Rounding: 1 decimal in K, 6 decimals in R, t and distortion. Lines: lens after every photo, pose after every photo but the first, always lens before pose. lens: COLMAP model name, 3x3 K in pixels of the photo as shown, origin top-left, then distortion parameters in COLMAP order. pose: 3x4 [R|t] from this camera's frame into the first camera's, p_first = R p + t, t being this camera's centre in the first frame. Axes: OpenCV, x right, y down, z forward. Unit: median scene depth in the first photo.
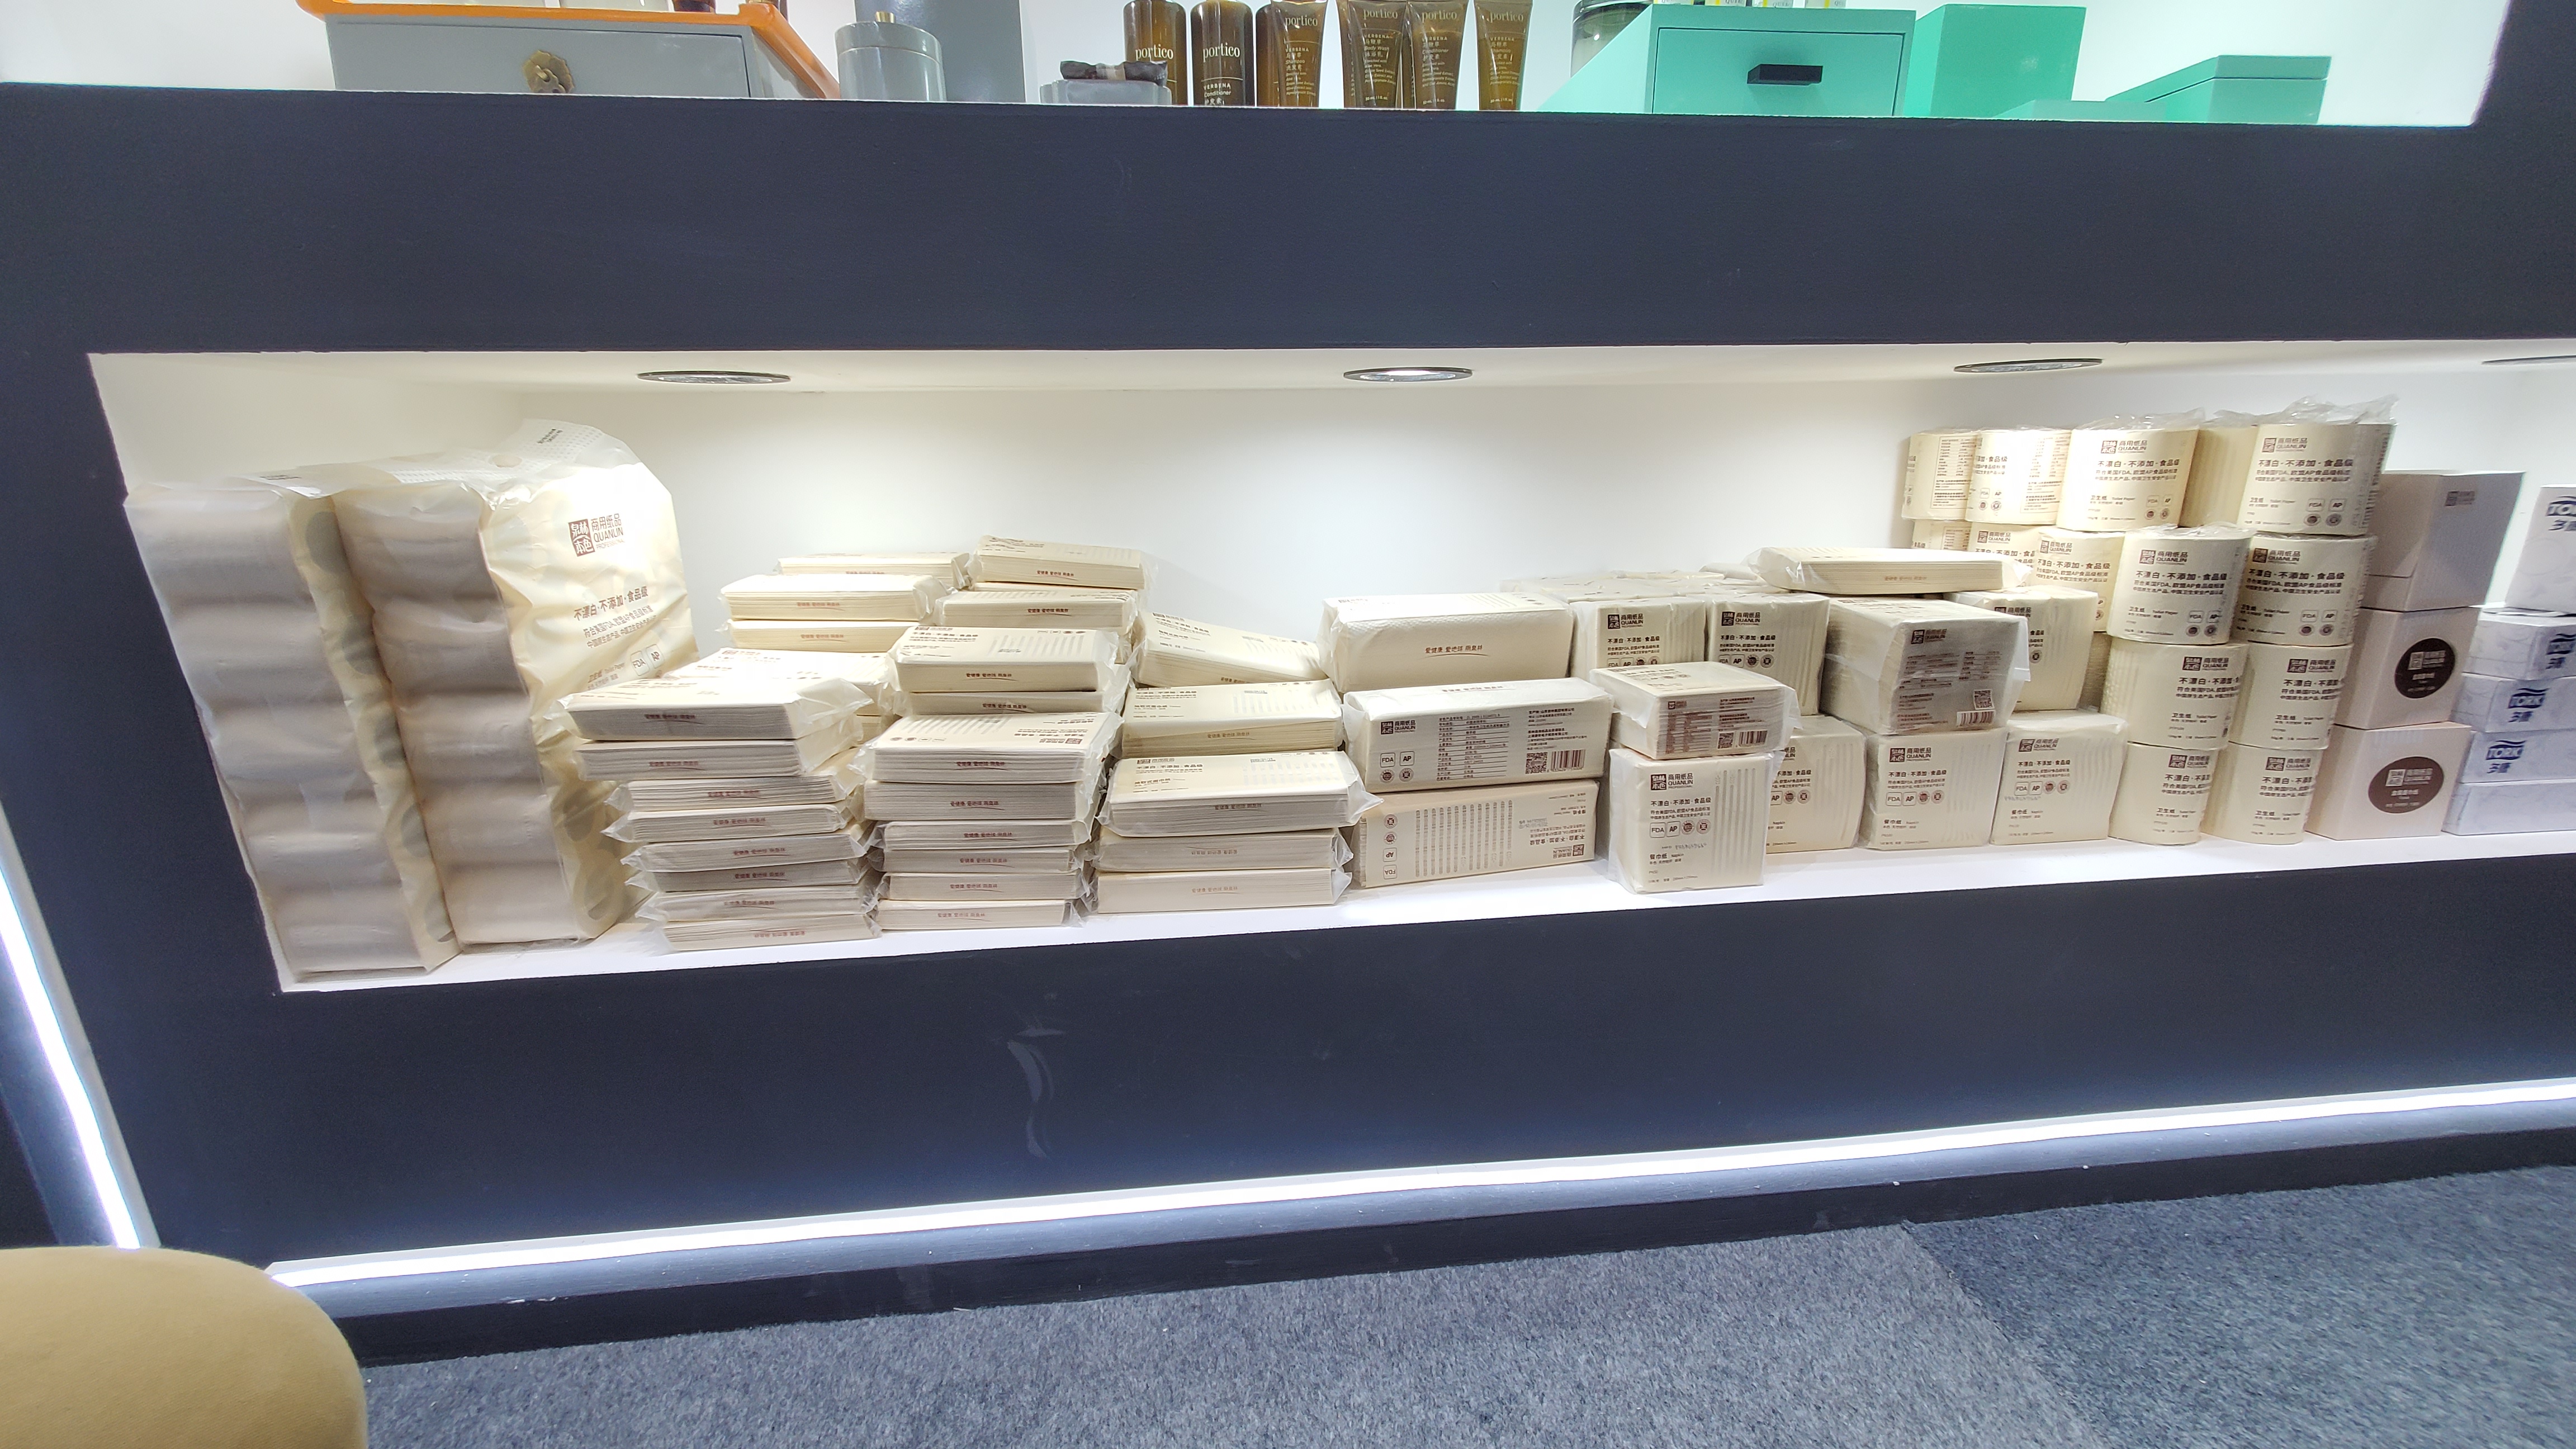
lens RADIAL K [[1014.2, 0, 1287.4], [0, 1014.2, 728.7], [0, 0, 1]] dist [0.003455, -0.000677]
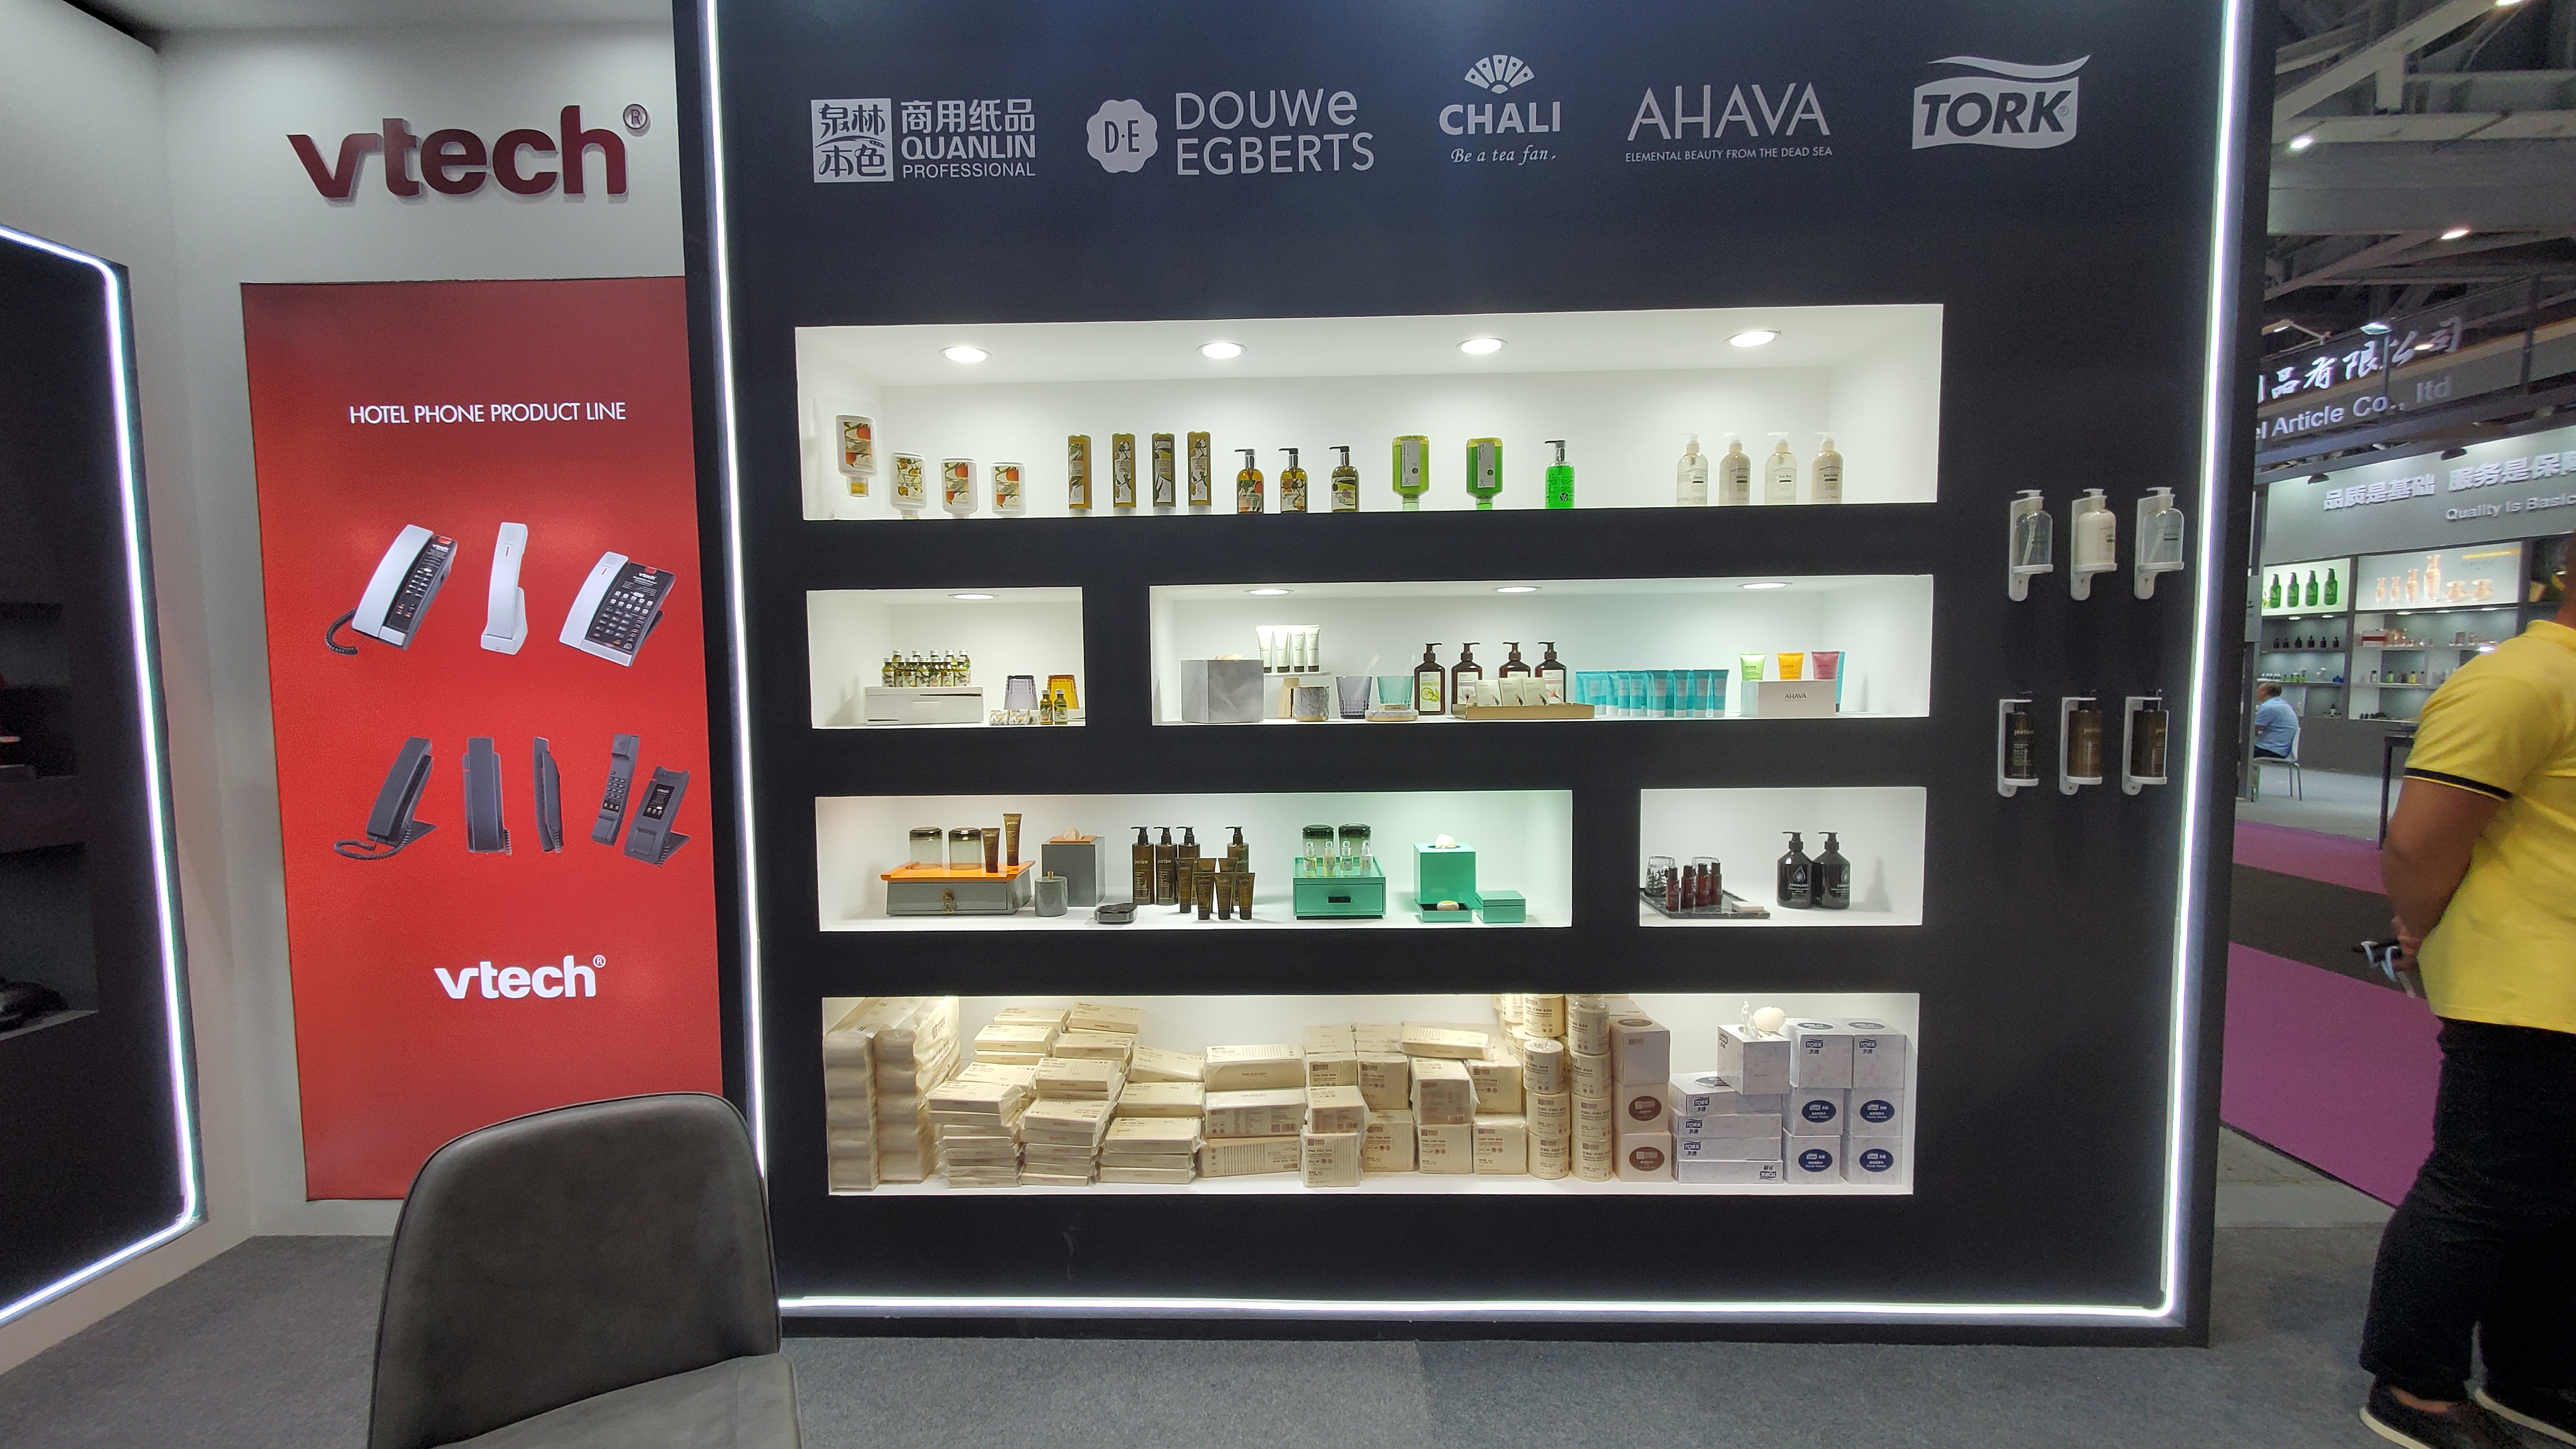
lens RADIAL K [[1014.2, 0, 1289.9], [0, 1014.2, 727.1], [0, 0, 1]] dist [0.003455, -0.000677]
pose [[0.992538, 0.012371, -0.121309, 0.611026], [-0.036959, 0.978563, -0.202603, -0.460844], [0.116202, 0.205574, 0.971718, -1.759273]]
